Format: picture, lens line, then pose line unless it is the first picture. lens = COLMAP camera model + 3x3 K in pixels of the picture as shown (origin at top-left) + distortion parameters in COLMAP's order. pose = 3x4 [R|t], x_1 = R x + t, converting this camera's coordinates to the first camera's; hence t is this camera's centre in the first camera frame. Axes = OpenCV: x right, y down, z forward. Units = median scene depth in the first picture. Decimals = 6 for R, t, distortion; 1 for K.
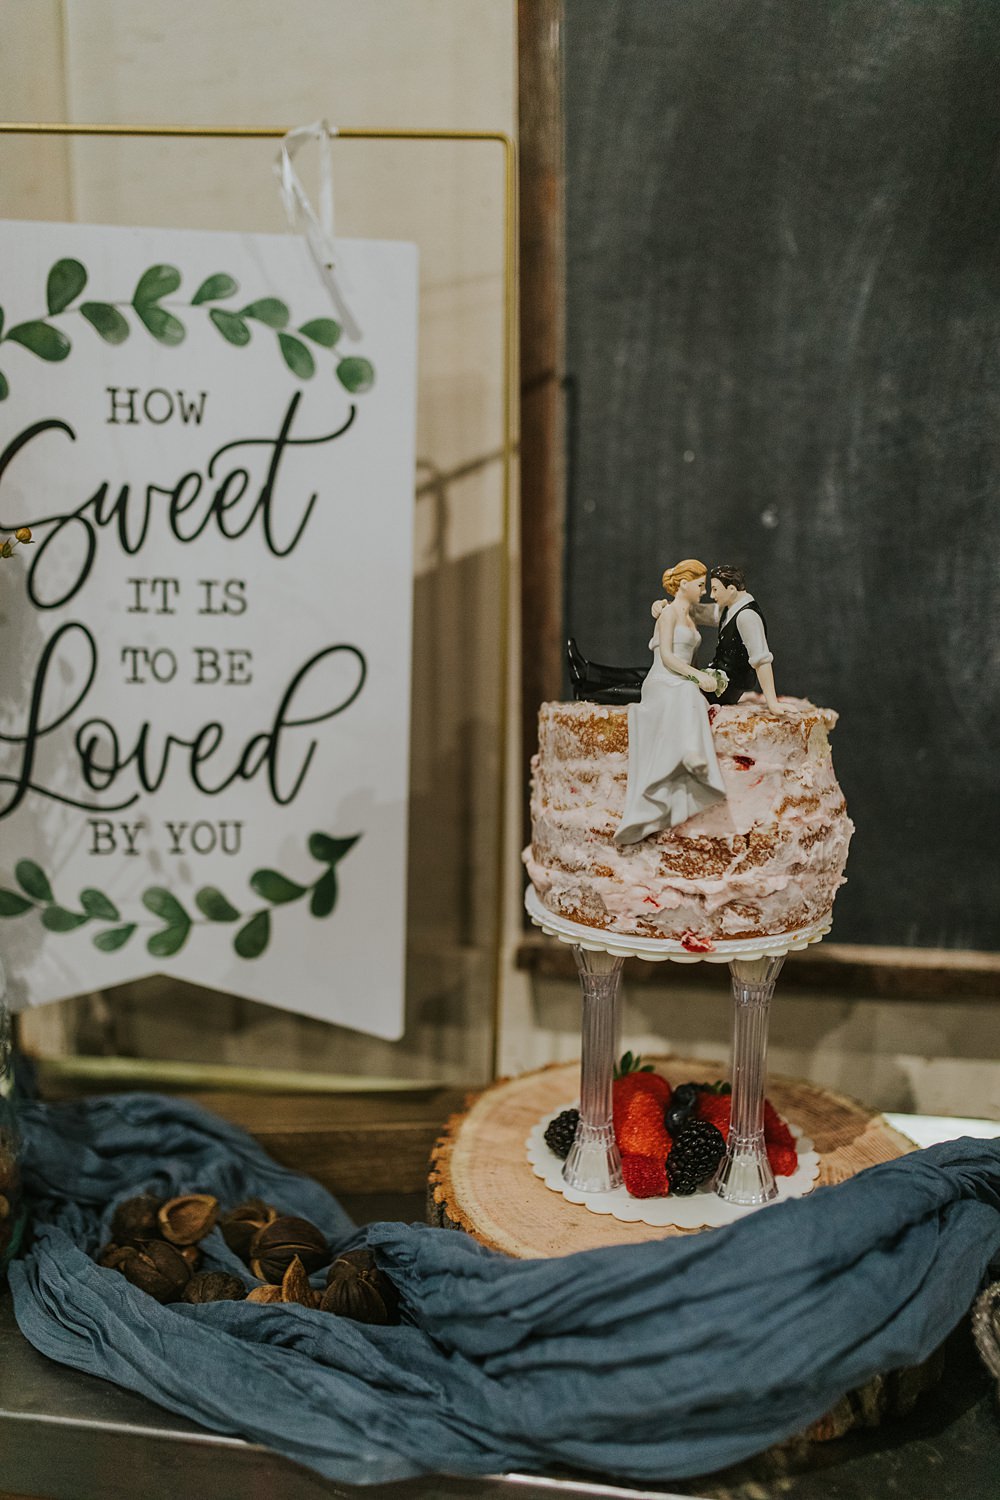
lens RADIAL K [[1482.9, 0, 501.3], [0, 1482.9, 751.8], [0, 0, 1]] dist [0.002436, 0.000000]
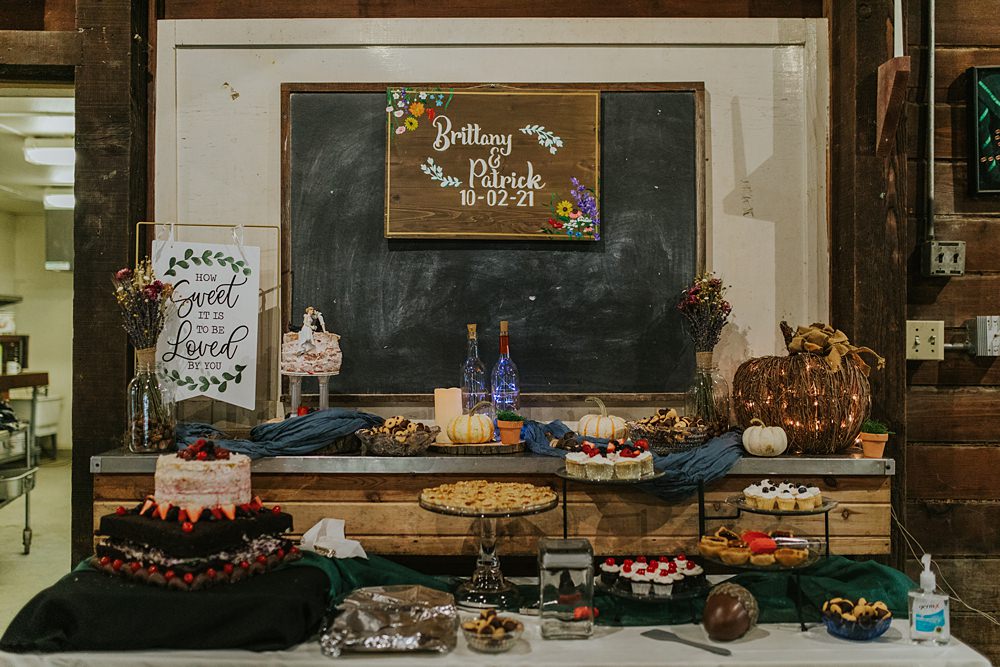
lens RADIAL K [[988.6, 0, 501.0], [0, 988.6, 331.5], [0, 0, 1]] dist [0.002436, 0.000000]
pose [[0.978017, 0.002786, 0.208508, 0.043878], [0.027798, 0.989244, -0.143607, 0.437684], [-0.206665, 0.146246, 0.967420, -2.320414]]
